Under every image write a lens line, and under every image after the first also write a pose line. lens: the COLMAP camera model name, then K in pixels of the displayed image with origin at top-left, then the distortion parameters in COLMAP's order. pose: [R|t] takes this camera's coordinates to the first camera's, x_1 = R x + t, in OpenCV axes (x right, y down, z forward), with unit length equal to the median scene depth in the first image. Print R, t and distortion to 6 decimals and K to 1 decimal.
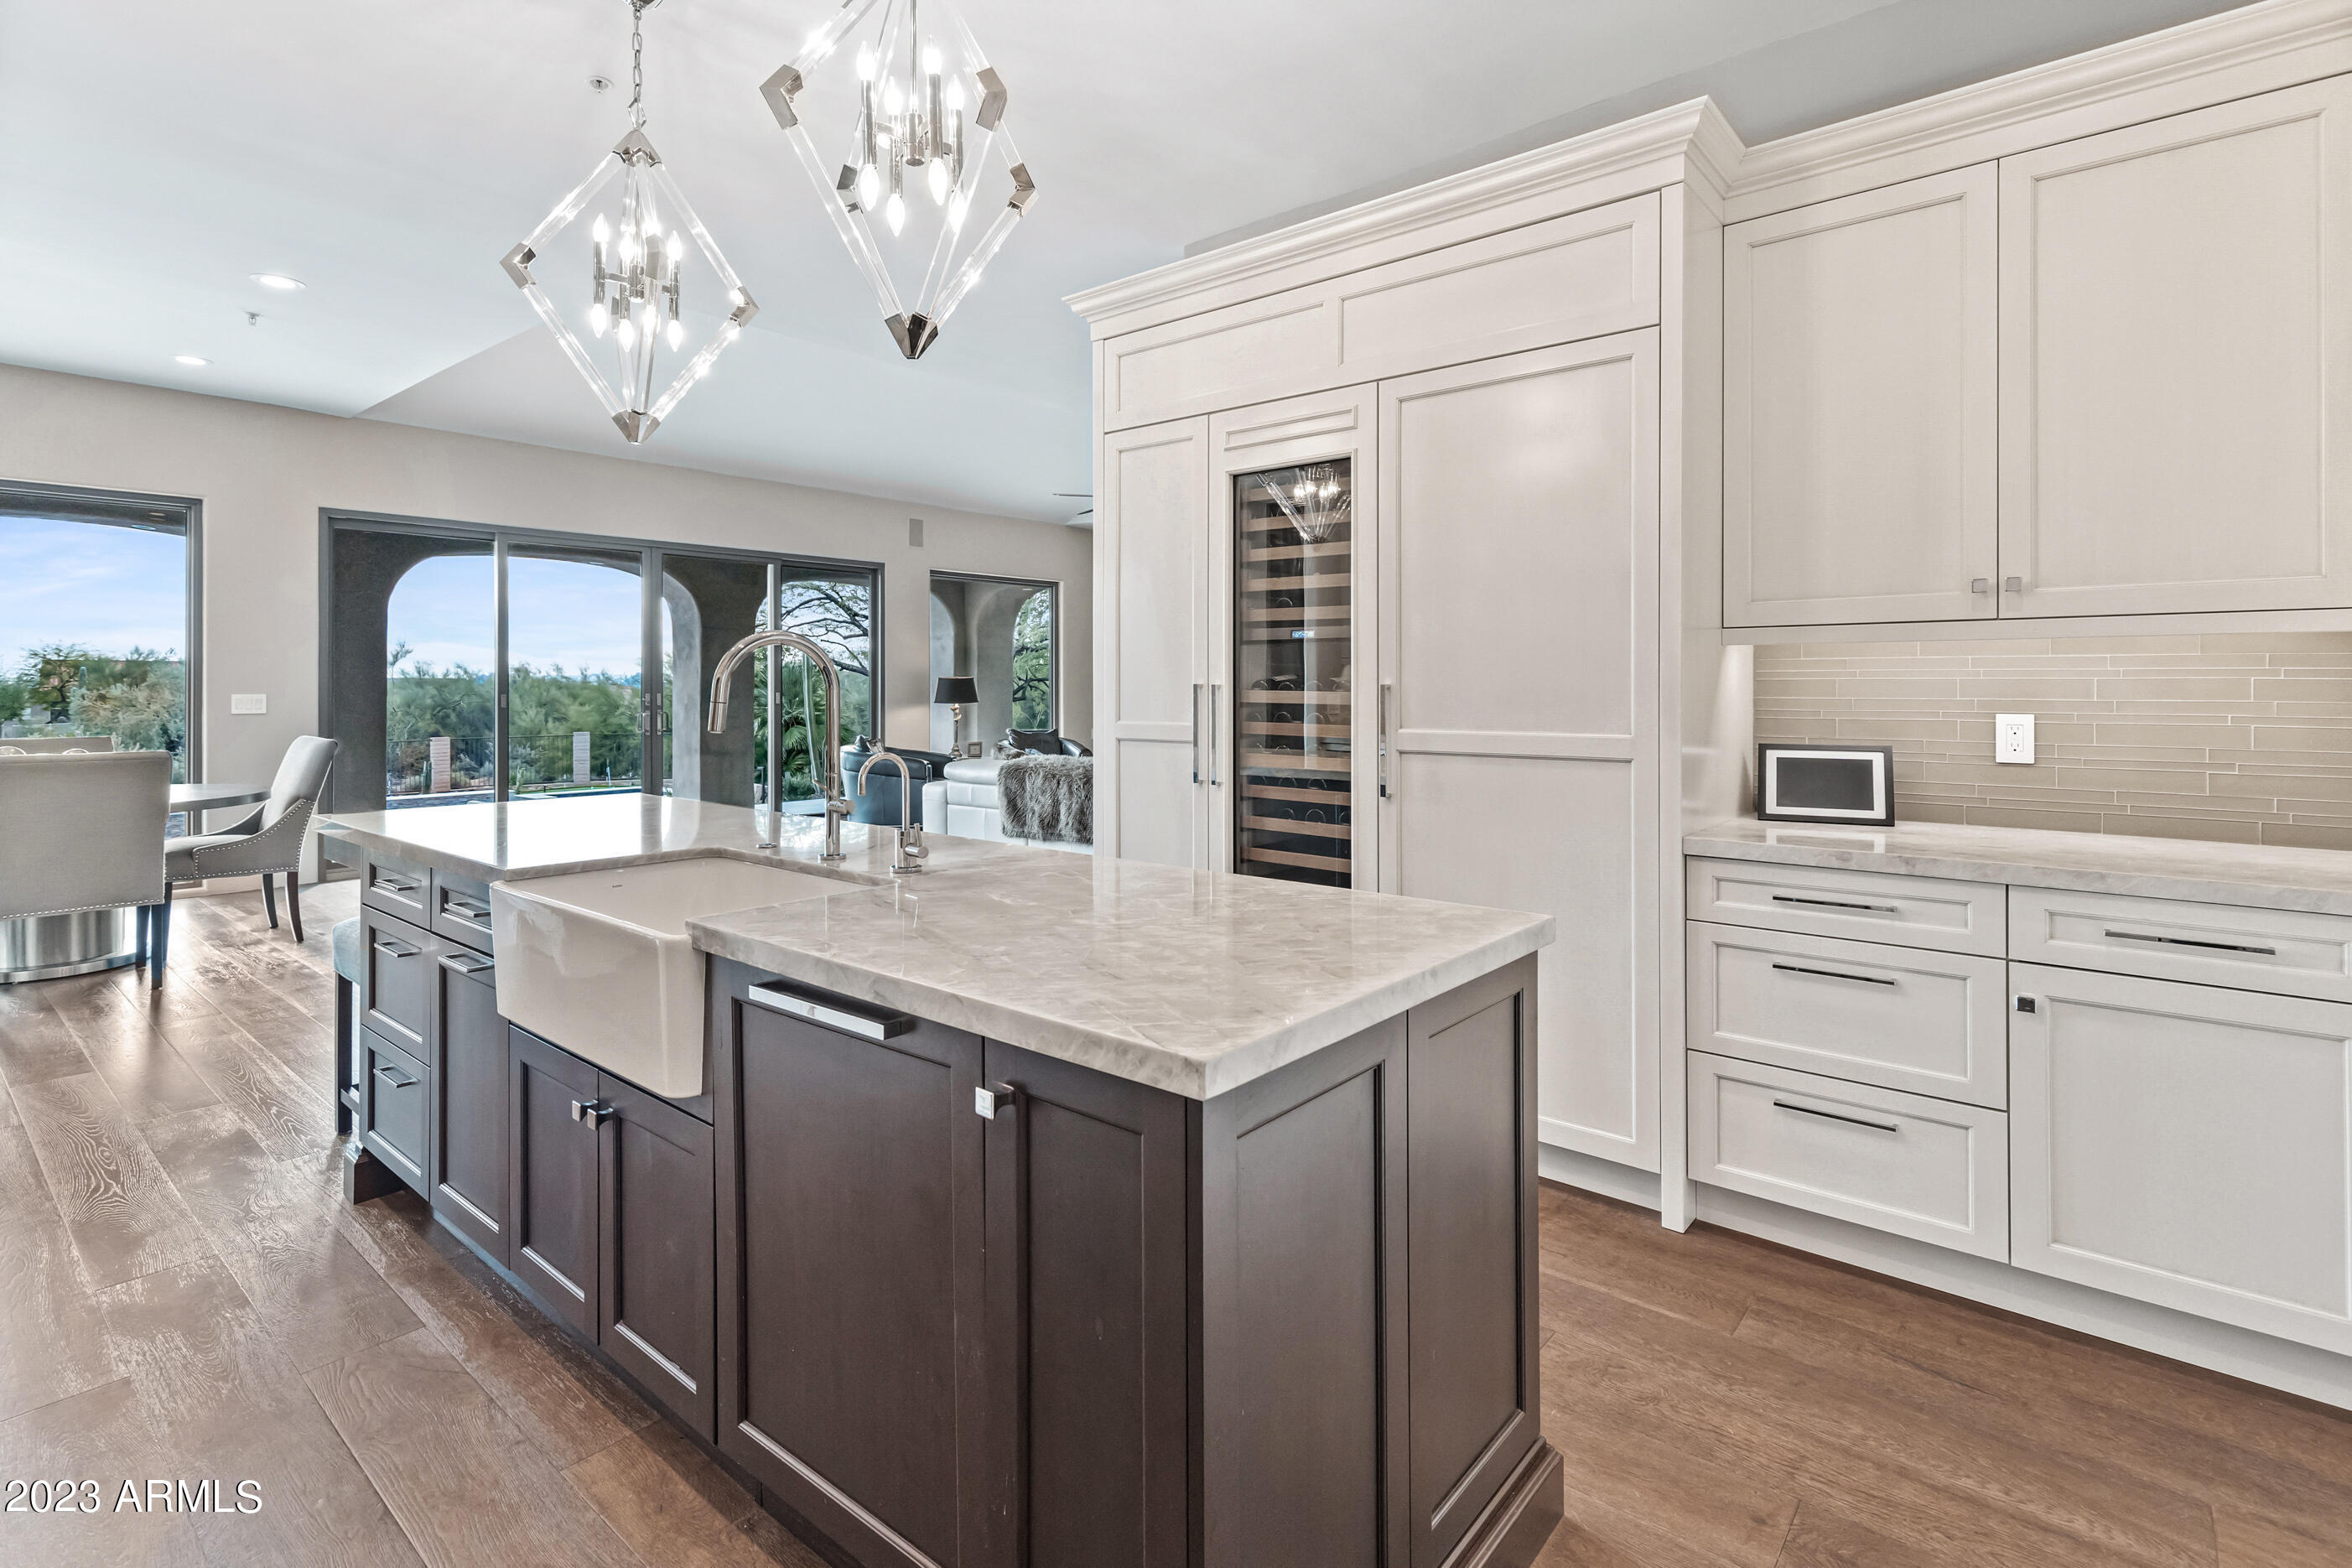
lens RADIAL K [[1118.4, 0, 1175.3], [0, 1118.4, 686.0], [0, 0, 1]] dist [0.001260, 0.000194]
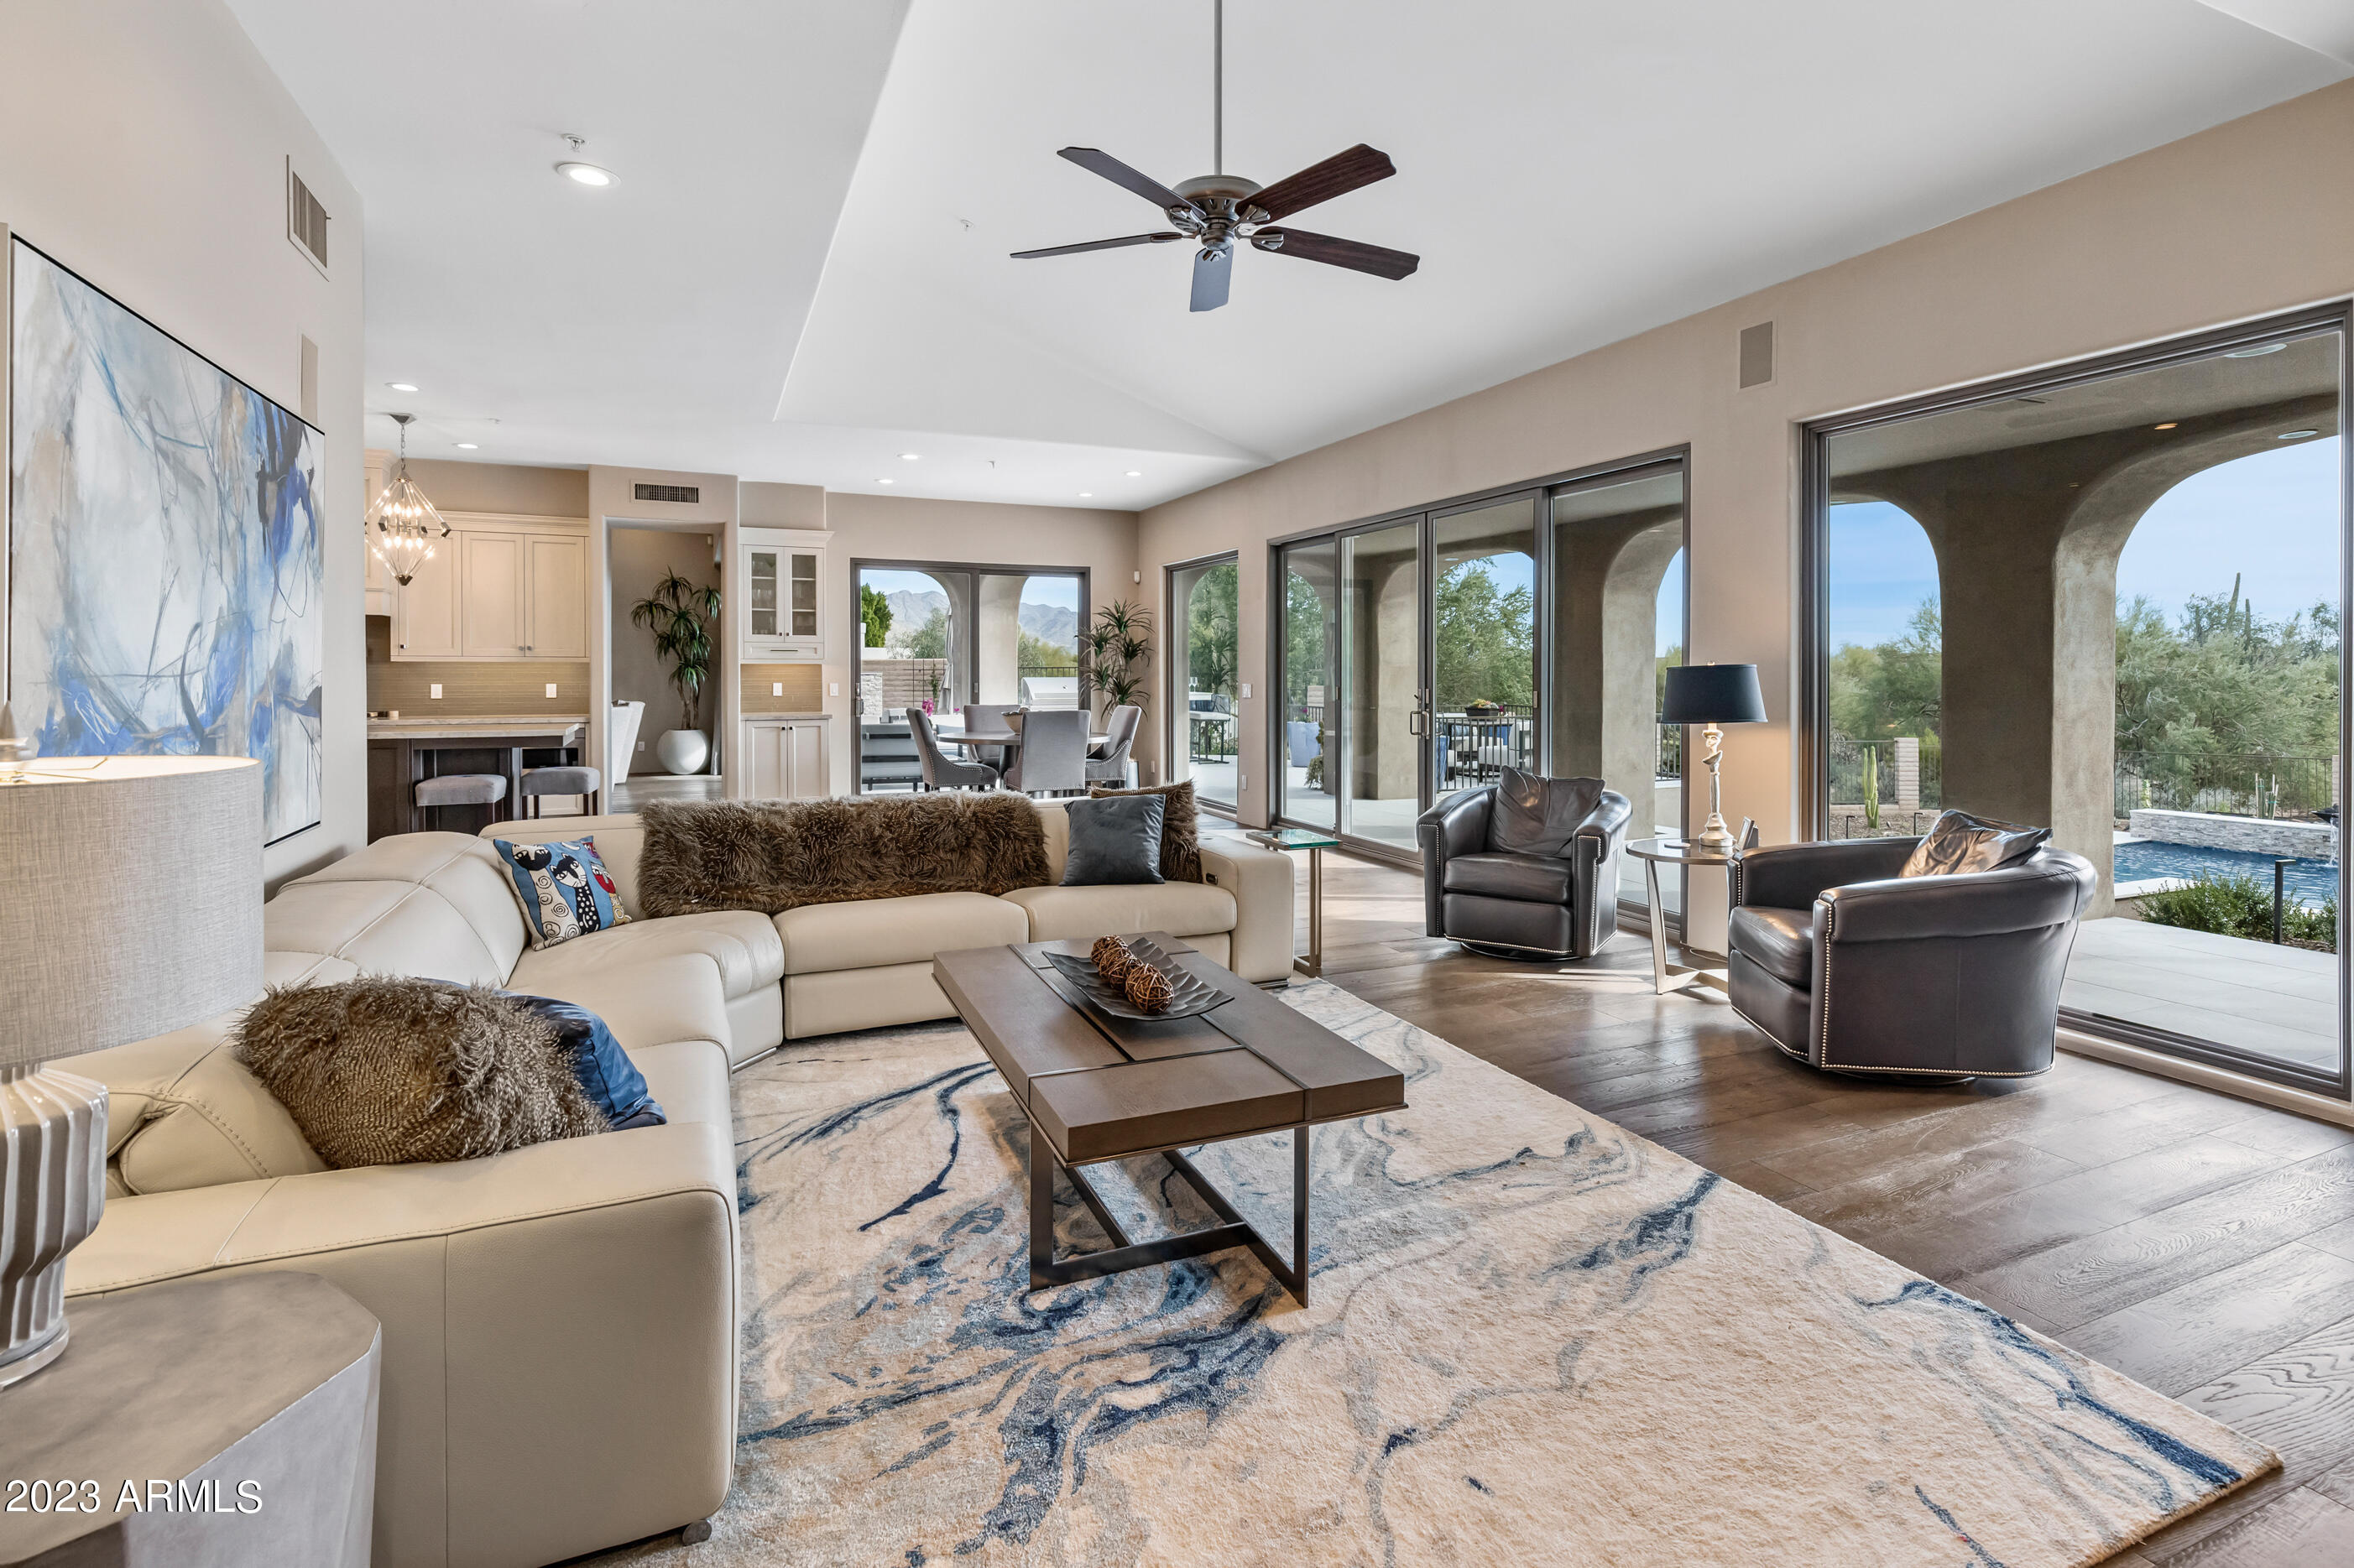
lens RADIAL K [[1102.7, 0, 1184.3], [0, 1102.7, 695.9], [0, 0, 1]] dist [0.000907, 0.000276]
pose [[-0.437370, 0.020311, -0.899052, 0.443547], [-0.002158, 0.999718, 0.023635, -0.009101], [0.899279, 0.012278, -0.437203, 1.515607]]
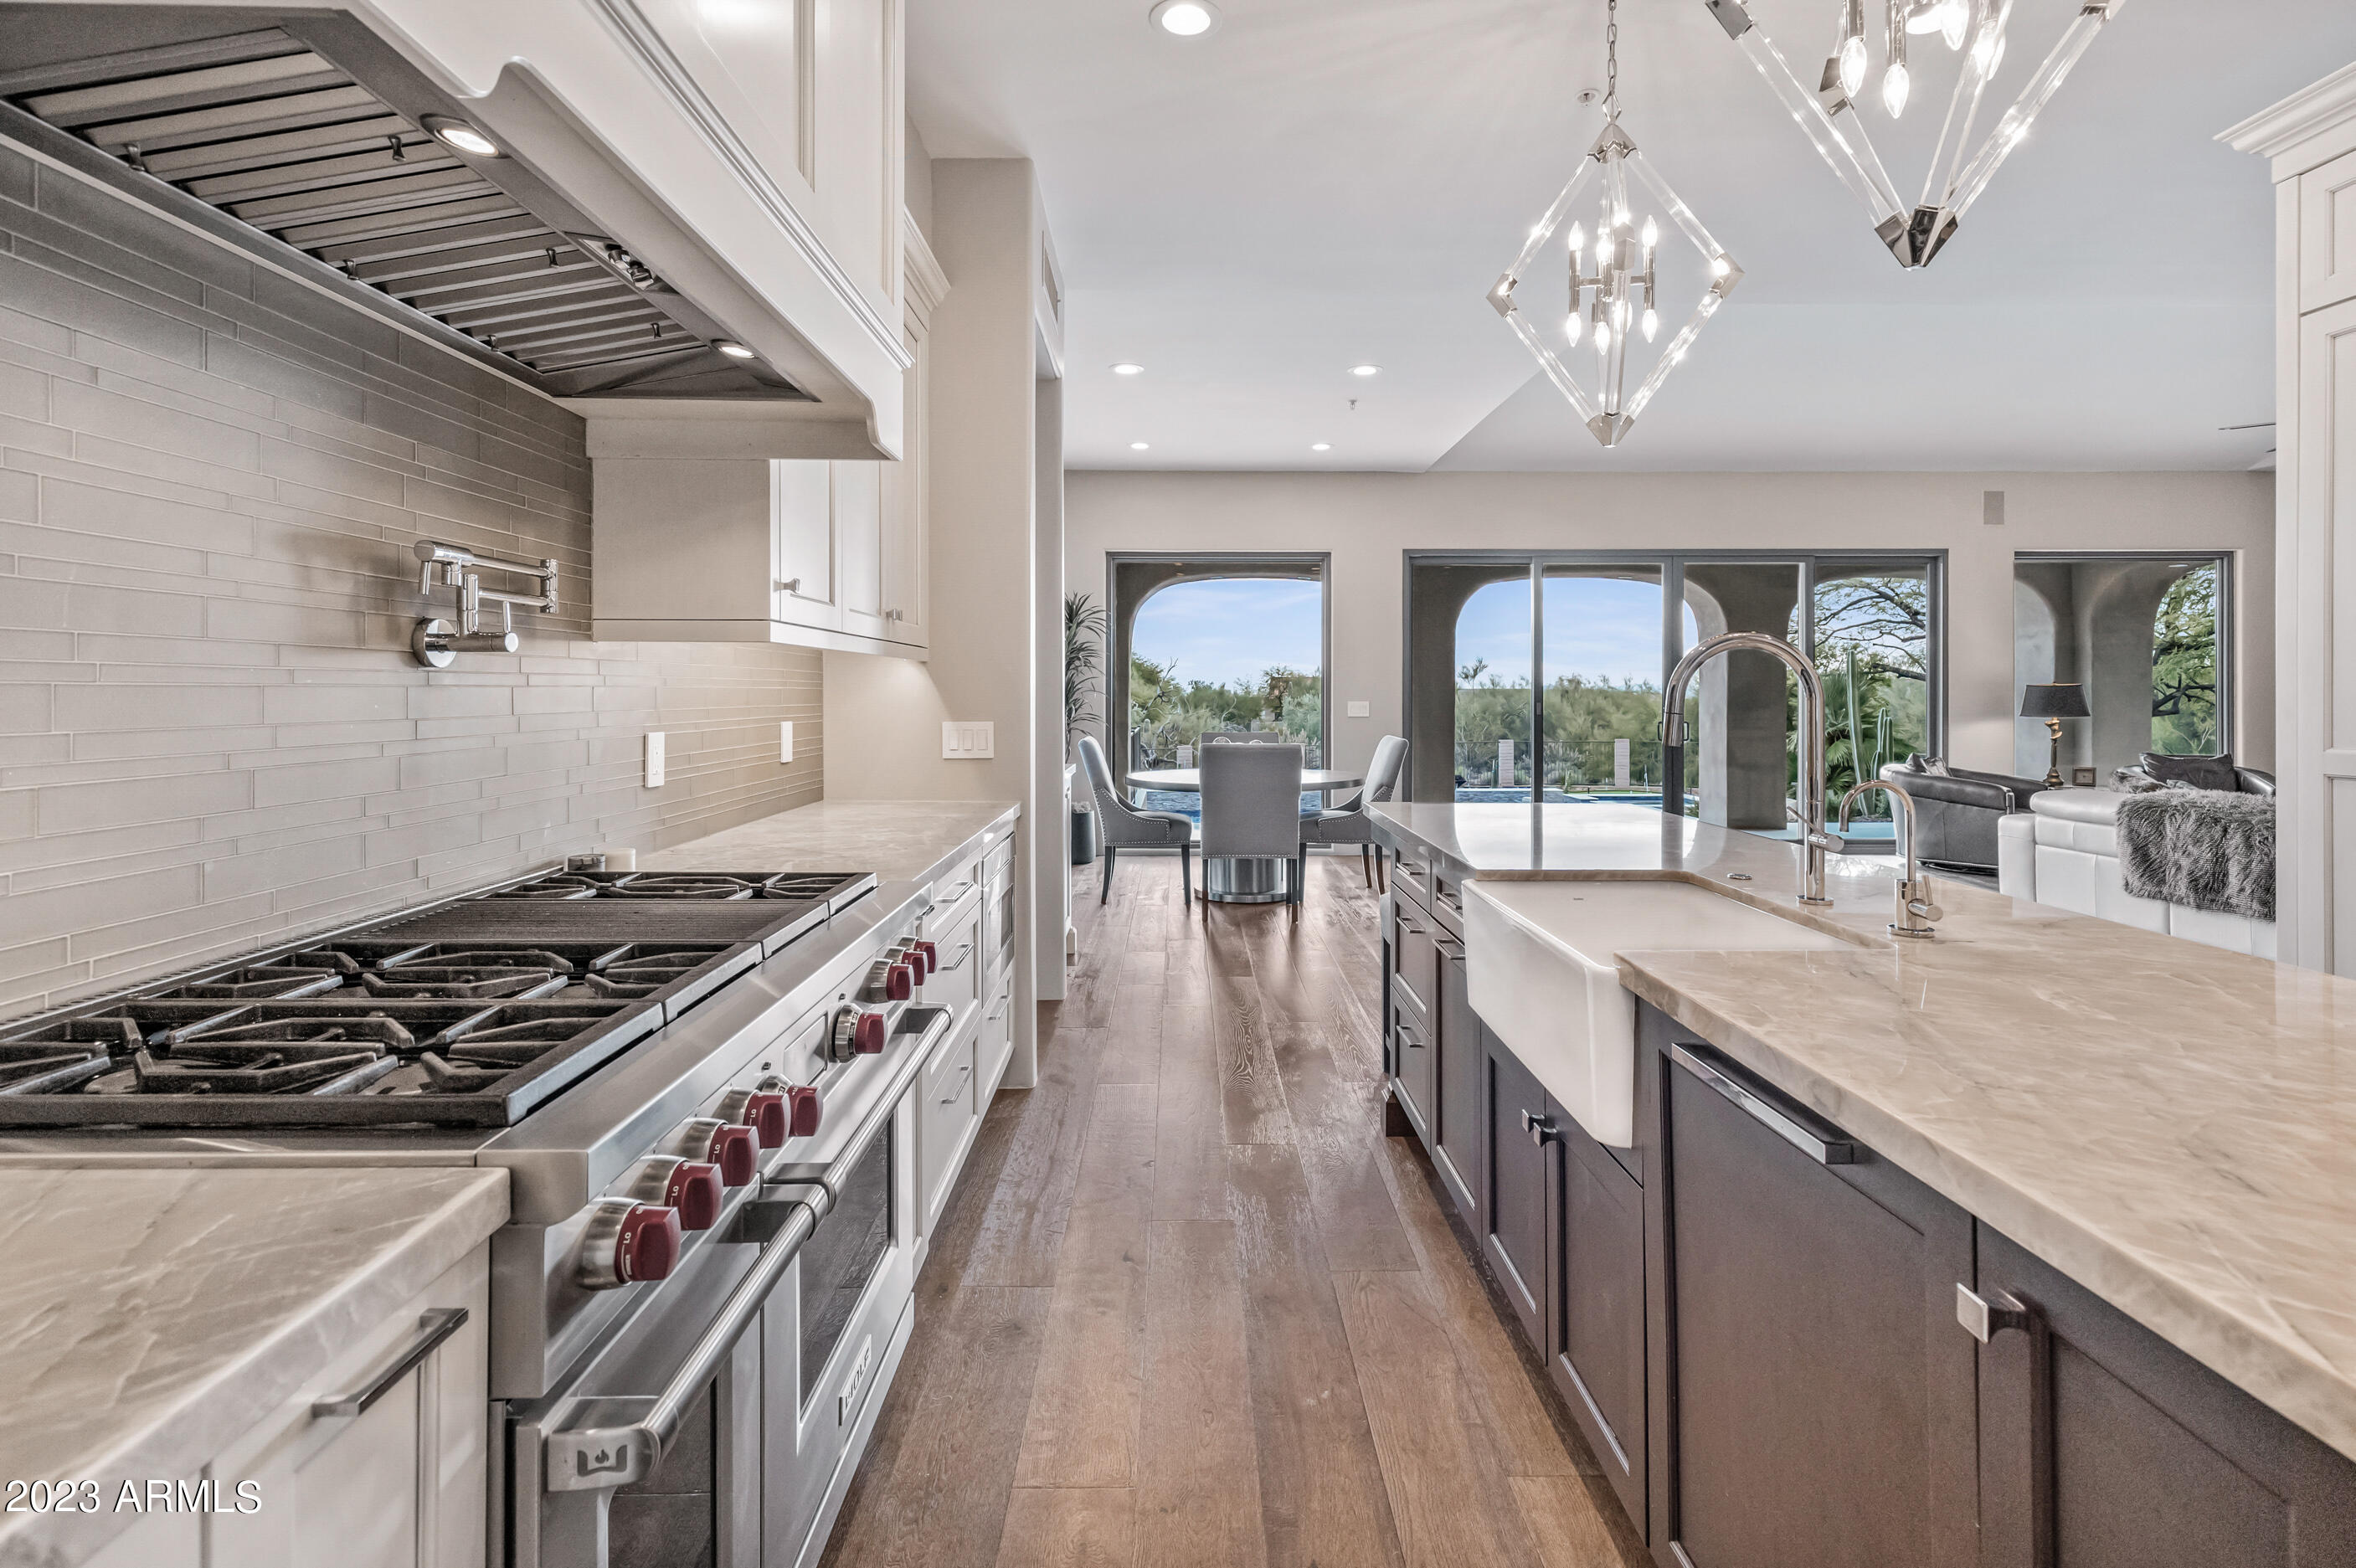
lens RADIAL K [[1103.7, 0, 1185.3], [0, 1103.7, 695.8], [0, 0, 1]] dist [0.000907, 0.000276]
pose [[0.645774, 0.000496, -0.763528, 0.005715], [-0.000219, 1.000000, 0.000464, 0.000209], [0.763529, -0.000133, 0.645774, 0.037891]]
